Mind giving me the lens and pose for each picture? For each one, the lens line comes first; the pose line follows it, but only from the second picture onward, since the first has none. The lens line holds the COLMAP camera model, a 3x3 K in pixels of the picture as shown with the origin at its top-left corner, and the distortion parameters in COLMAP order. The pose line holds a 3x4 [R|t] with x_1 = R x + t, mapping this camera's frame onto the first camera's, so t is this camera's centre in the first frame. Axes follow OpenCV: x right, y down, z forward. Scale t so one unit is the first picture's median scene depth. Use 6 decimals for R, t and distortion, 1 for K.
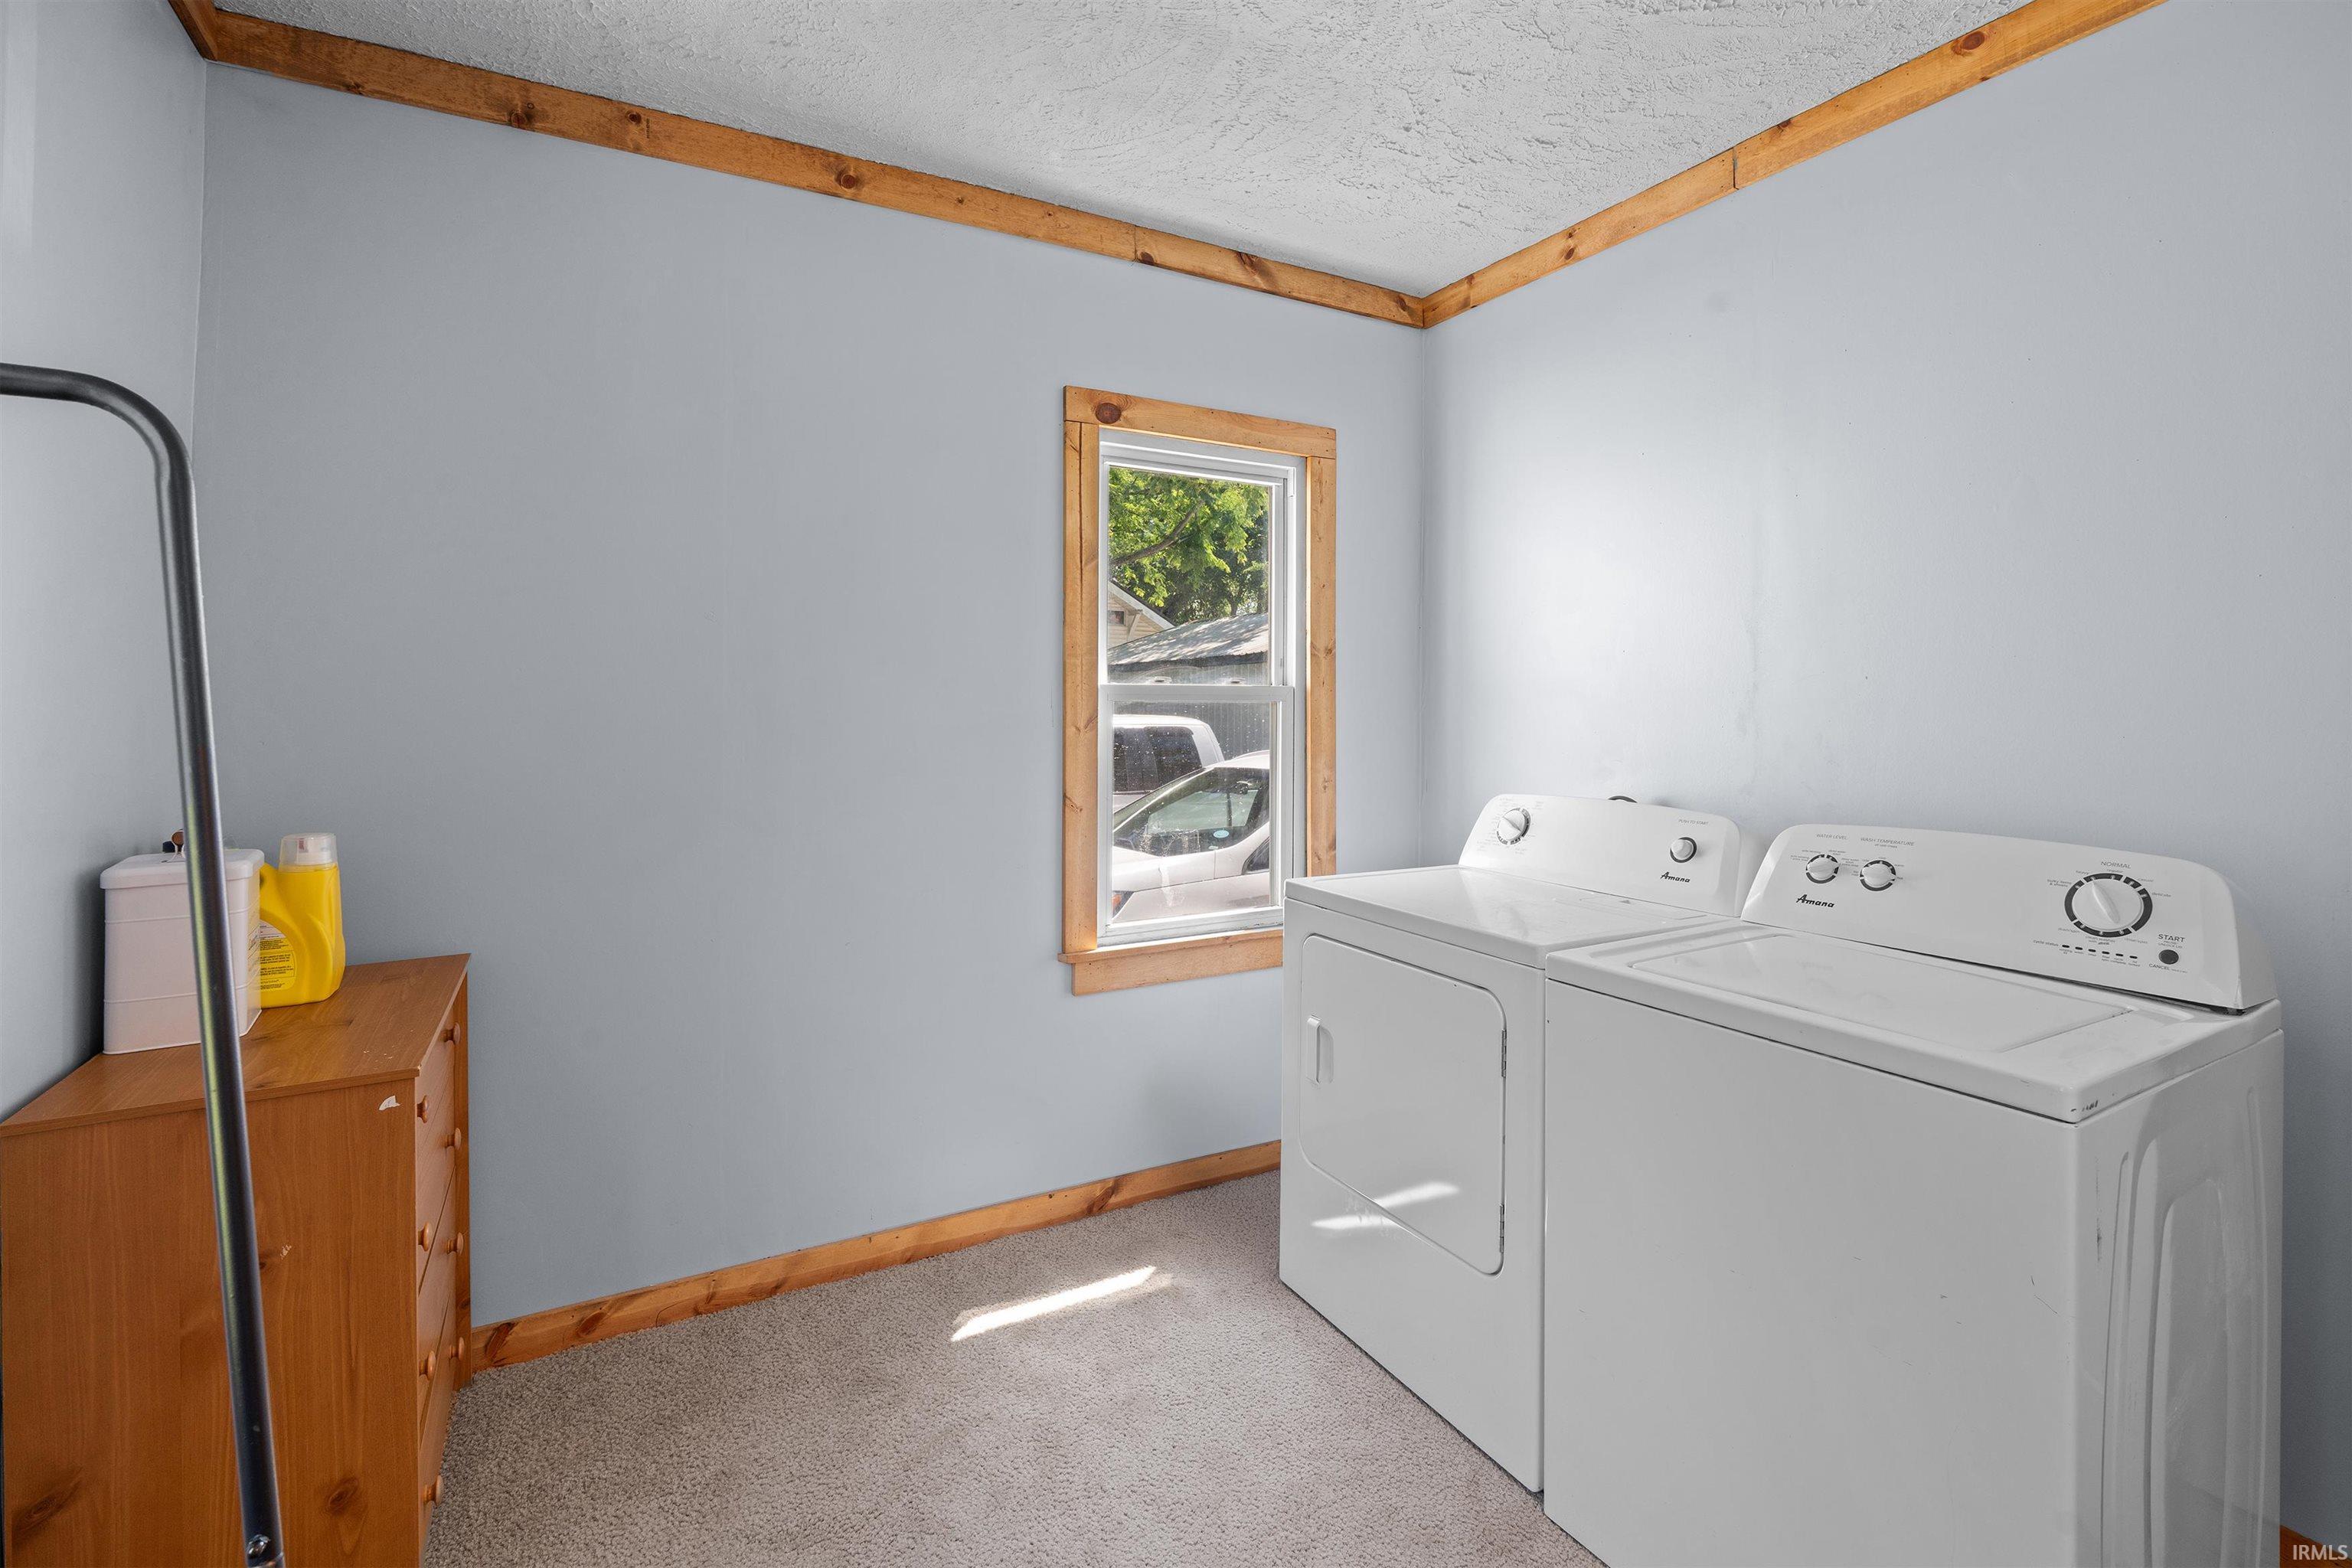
lens RADIAL K [[1054.5, 0, 1160.3], [0, 1054.5, 737.4], [0, 0, 1]] dist [-0.004018, 0.000283]
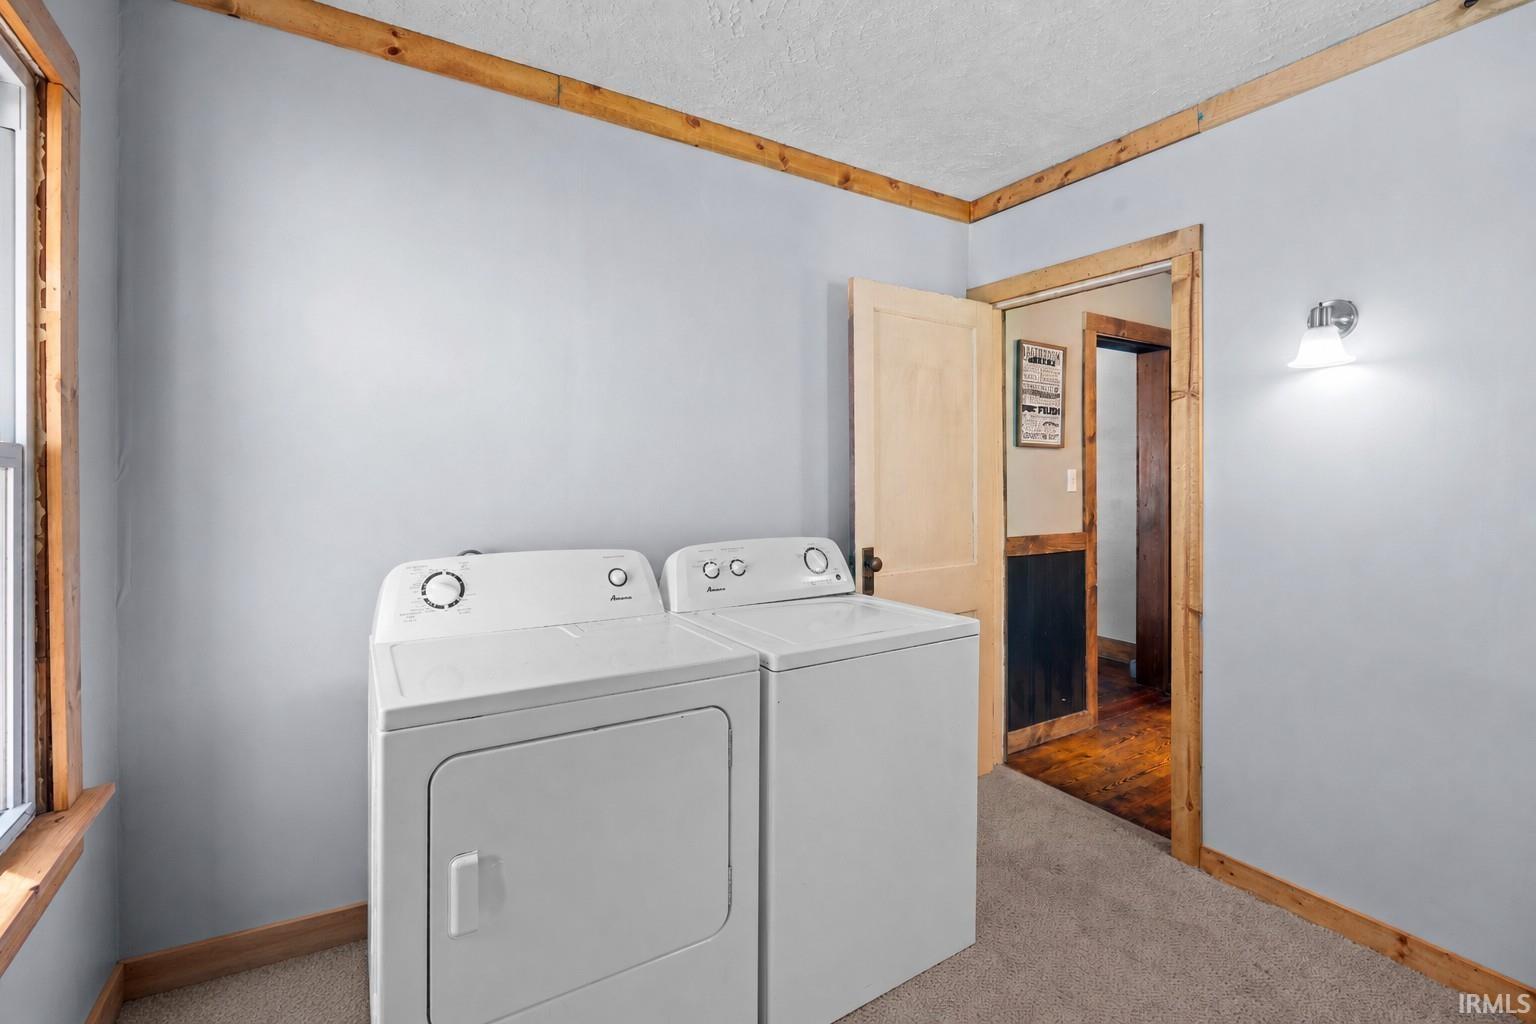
lens RADIAL K [[688.7, 0, 757.7], [0, 688.7, 481.5], [0, 0, 1]] dist [-0.004018, 0.000283]
pose [[-0.058834, -0.014345, 0.998165, -0.412541], [0.028351, 0.999469, 0.016035, -0.028672], [-0.997865, 0.029243, -0.058396, 0.842945]]
